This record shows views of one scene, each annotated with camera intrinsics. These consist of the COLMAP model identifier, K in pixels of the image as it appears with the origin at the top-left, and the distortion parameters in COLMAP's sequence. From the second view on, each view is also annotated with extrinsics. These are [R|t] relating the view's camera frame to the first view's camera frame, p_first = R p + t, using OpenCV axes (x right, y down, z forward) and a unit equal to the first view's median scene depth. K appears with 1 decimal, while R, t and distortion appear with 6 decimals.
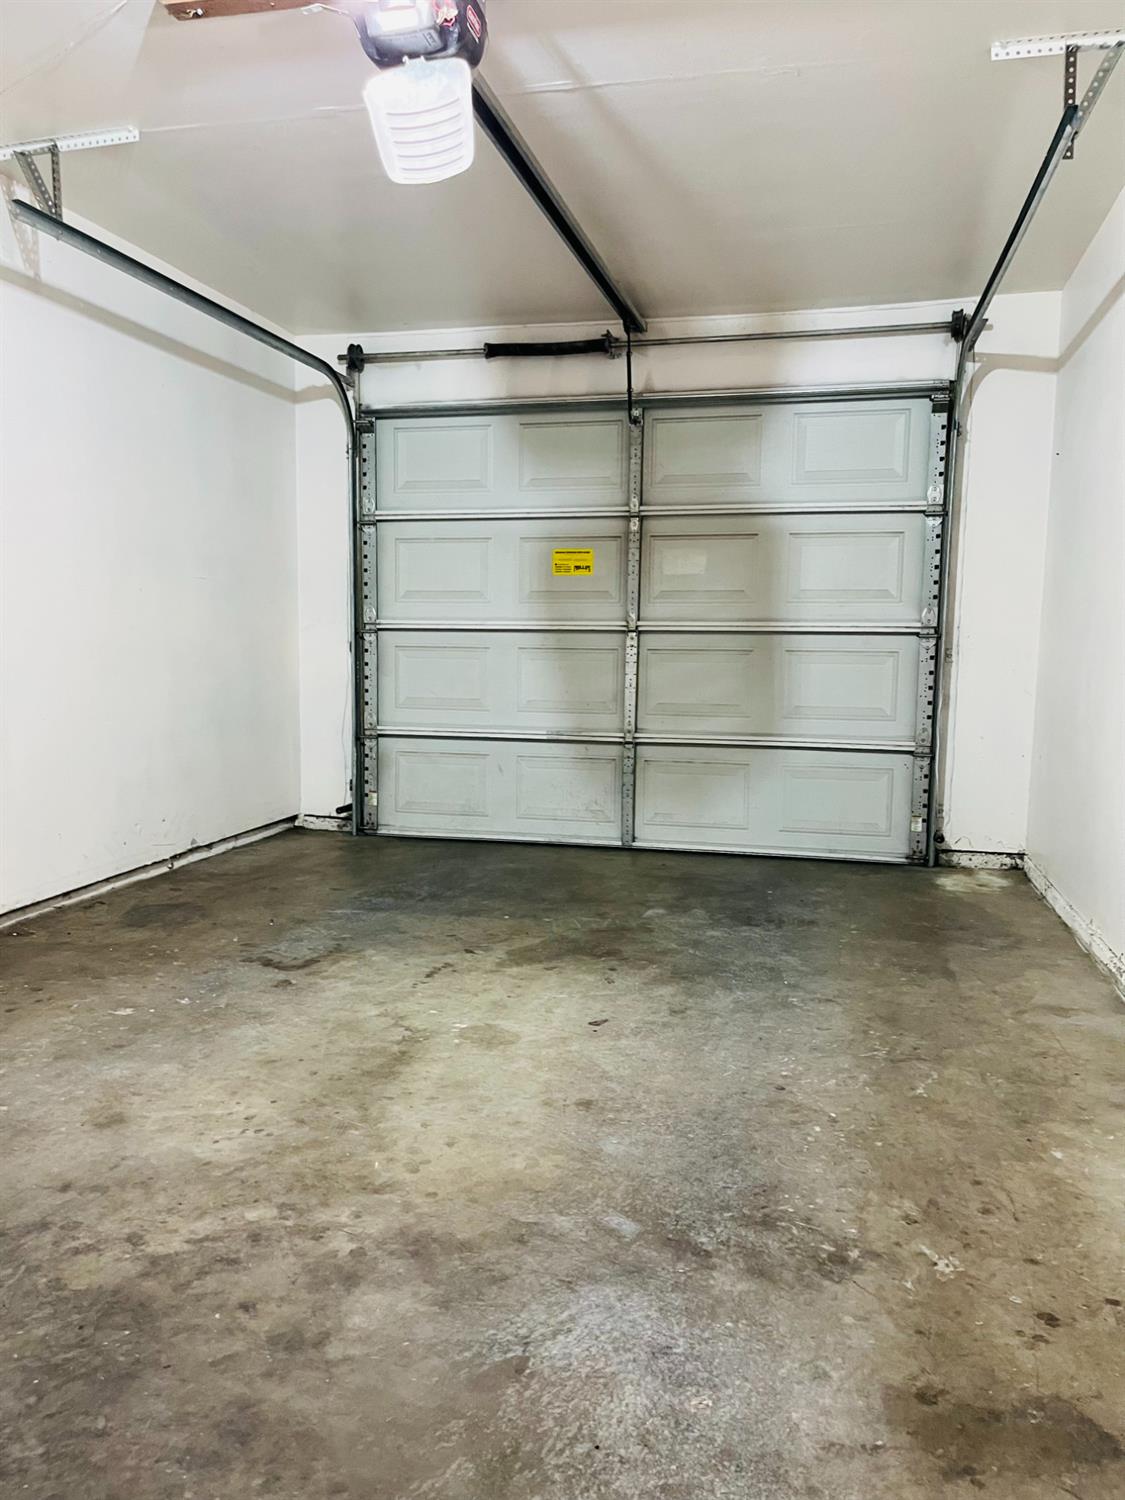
lens RADIAL K [[1141.3, 0, 561.1], [0, 1141.3, 749.6], [0, 0, 1]] dist [0.076670, -0.114459]
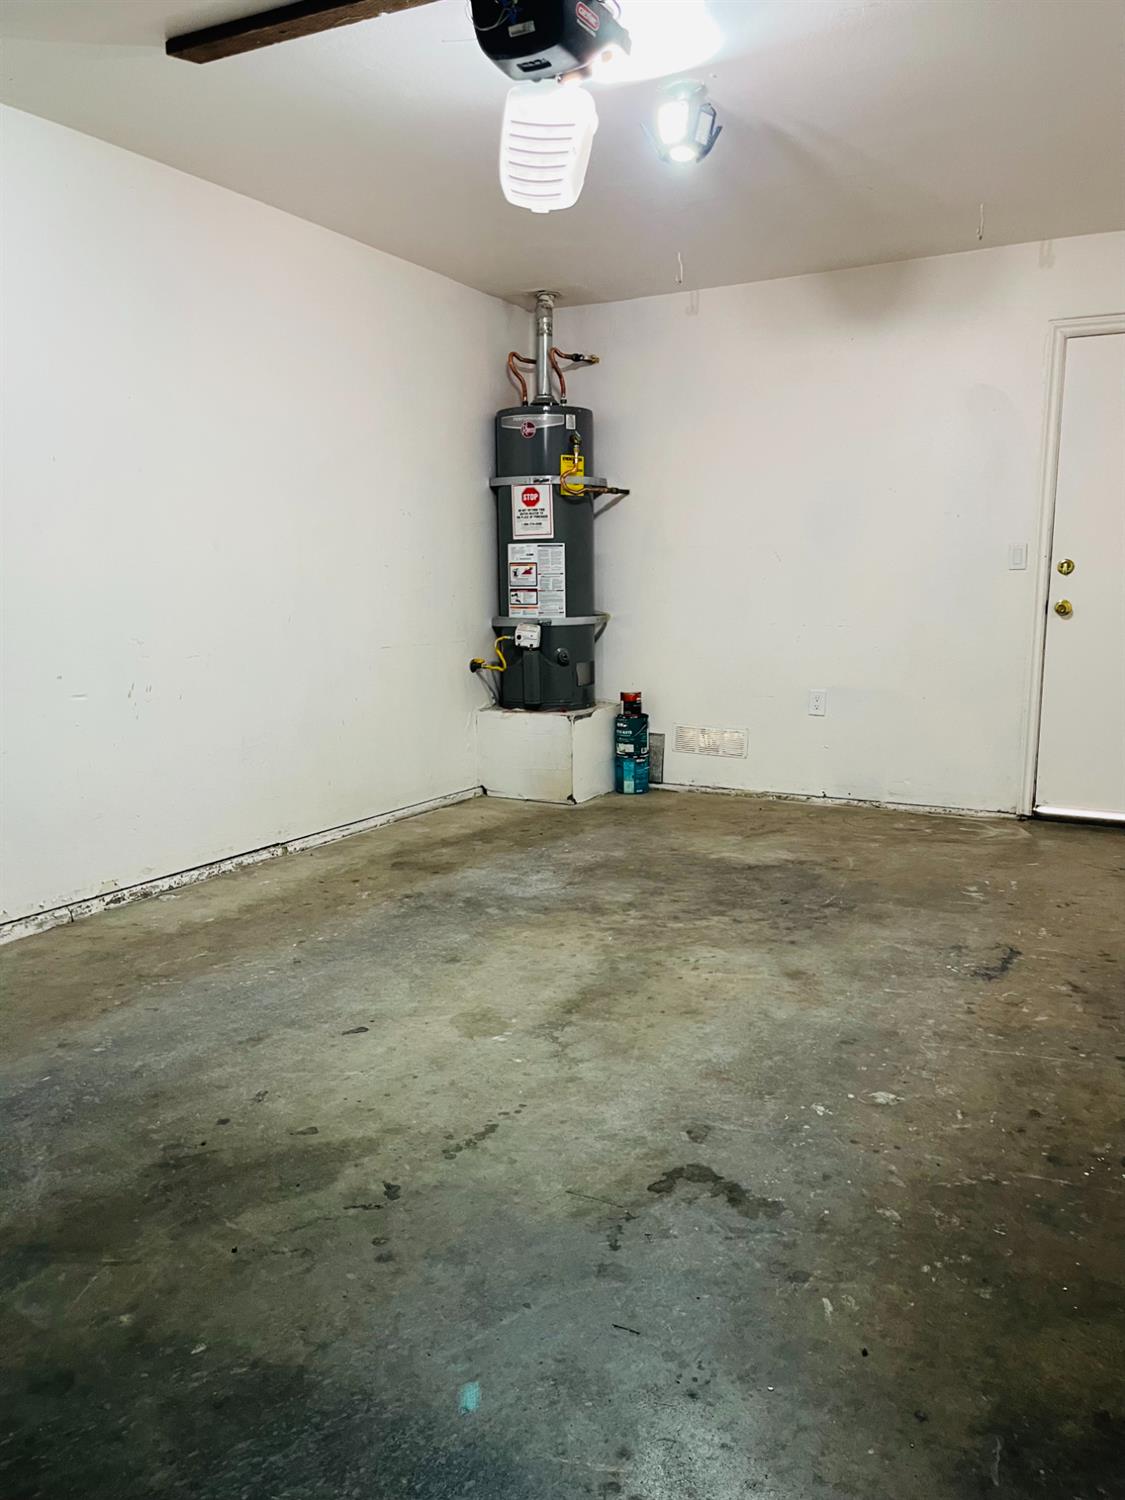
lens RADIAL K [[1141.3, 0, 565.4], [0, 1141.3, 752.6], [0, 0, 1]] dist [0.076670, -0.114459]
pose [[-0.963243, -0.045075, 0.264824, -0.420538], [0.022579, 0.968748, 0.247016, -0.240435], [-0.267683, 0.243916, -0.932122, 2.007953]]
